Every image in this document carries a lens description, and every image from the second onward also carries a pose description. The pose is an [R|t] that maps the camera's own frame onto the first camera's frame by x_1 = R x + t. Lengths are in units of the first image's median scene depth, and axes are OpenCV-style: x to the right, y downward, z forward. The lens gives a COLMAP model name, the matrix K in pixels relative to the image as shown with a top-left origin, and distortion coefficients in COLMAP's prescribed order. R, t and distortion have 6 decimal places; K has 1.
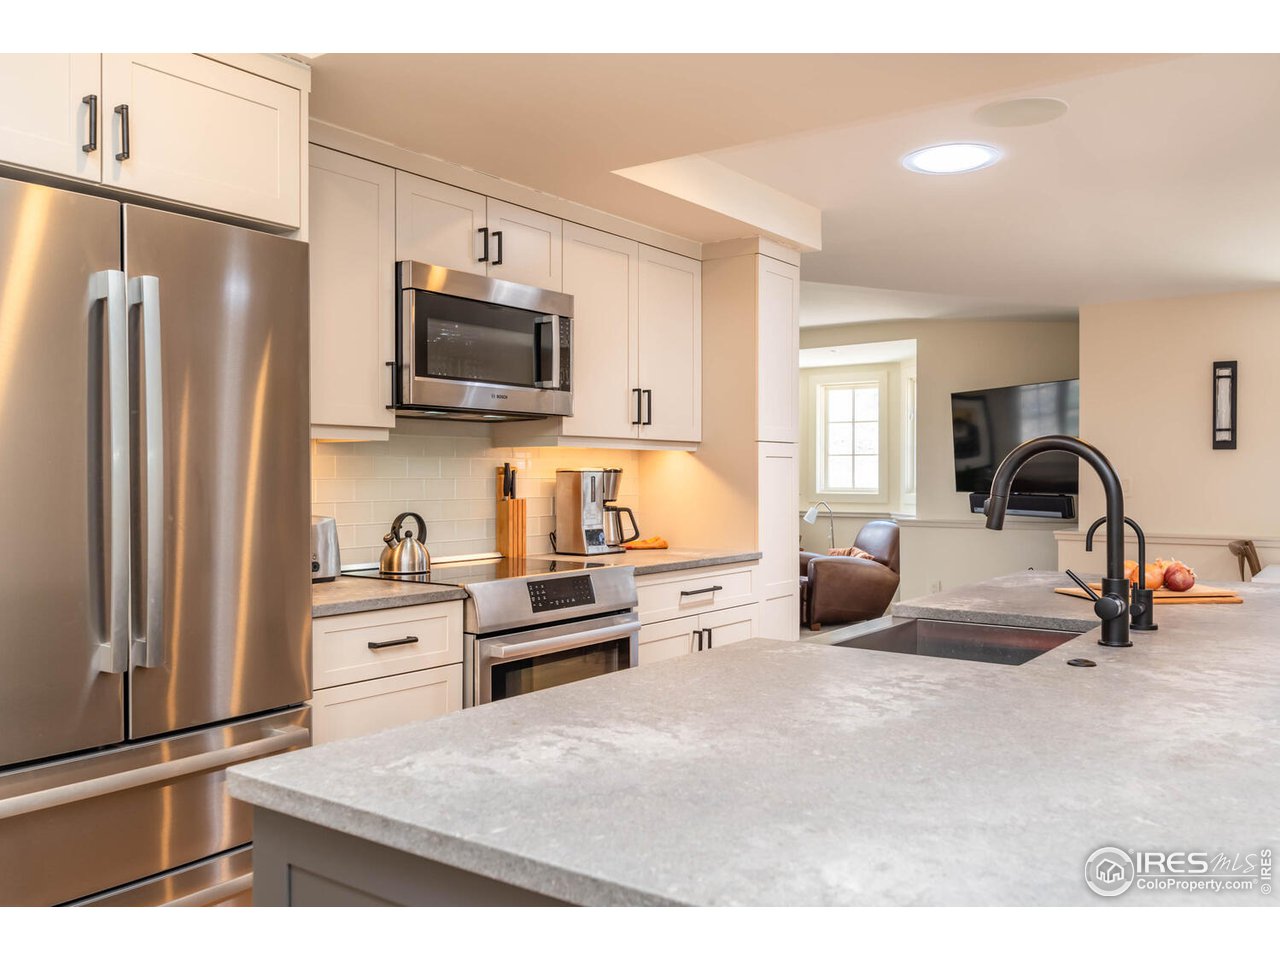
lens RADIAL K [[1049.2, 0, 640.0], [0, 1049.2, 480.0], [0, 0, 1]] dist [0.001573, 0.001003]
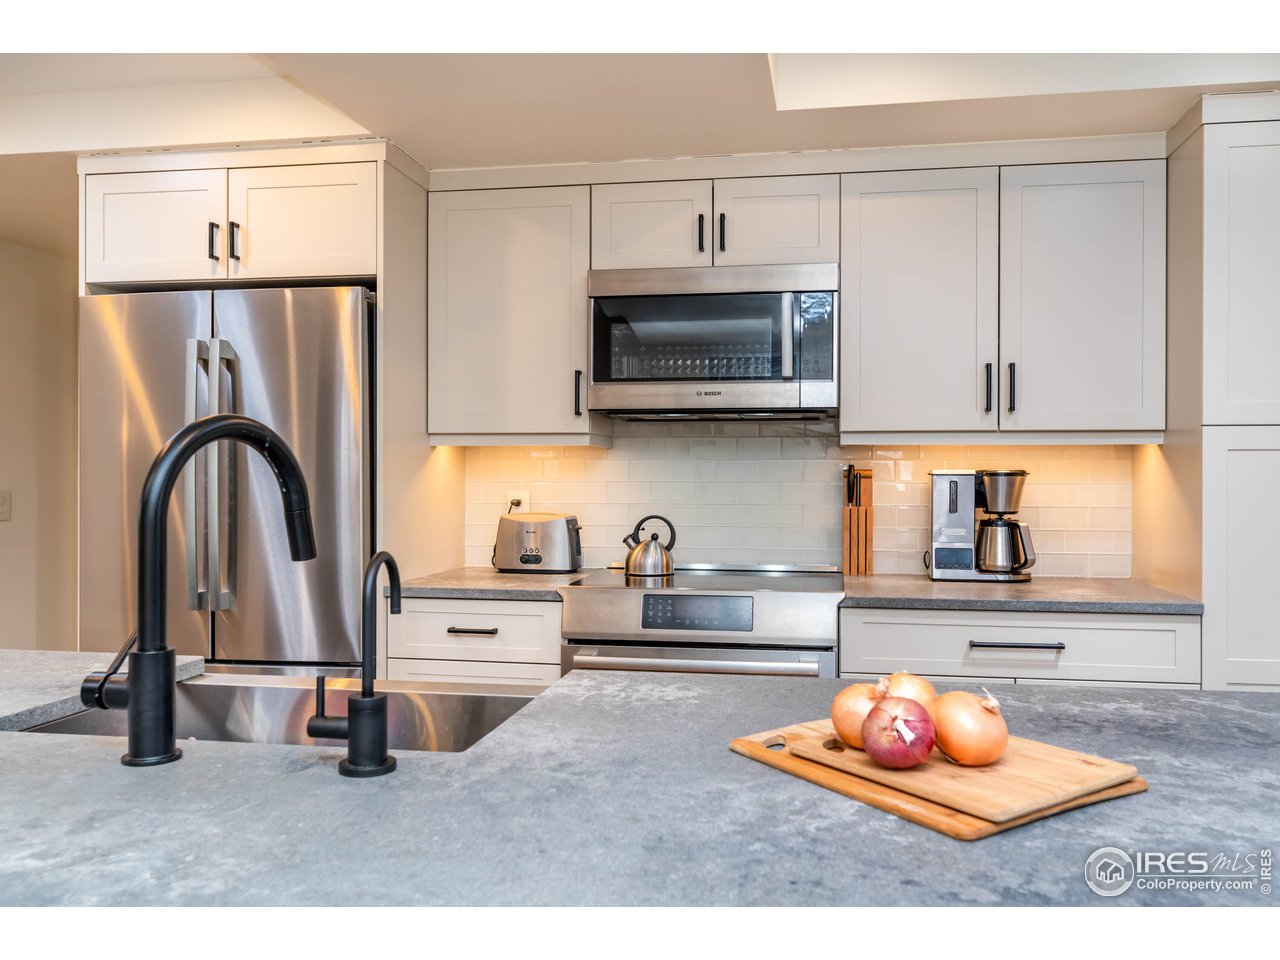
lens RADIAL K [[929.6, 0, 640.0], [0, 929.6, 480.0], [0, 0, 1]] dist [-0.009521, -0.001068]
pose [[0.455556, -0.004030, -0.890198, 0.572842], [-0.008016, 0.999931, -0.008628, 0.004336], [0.890171, 0.011066, 0.455492, 0.580476]]
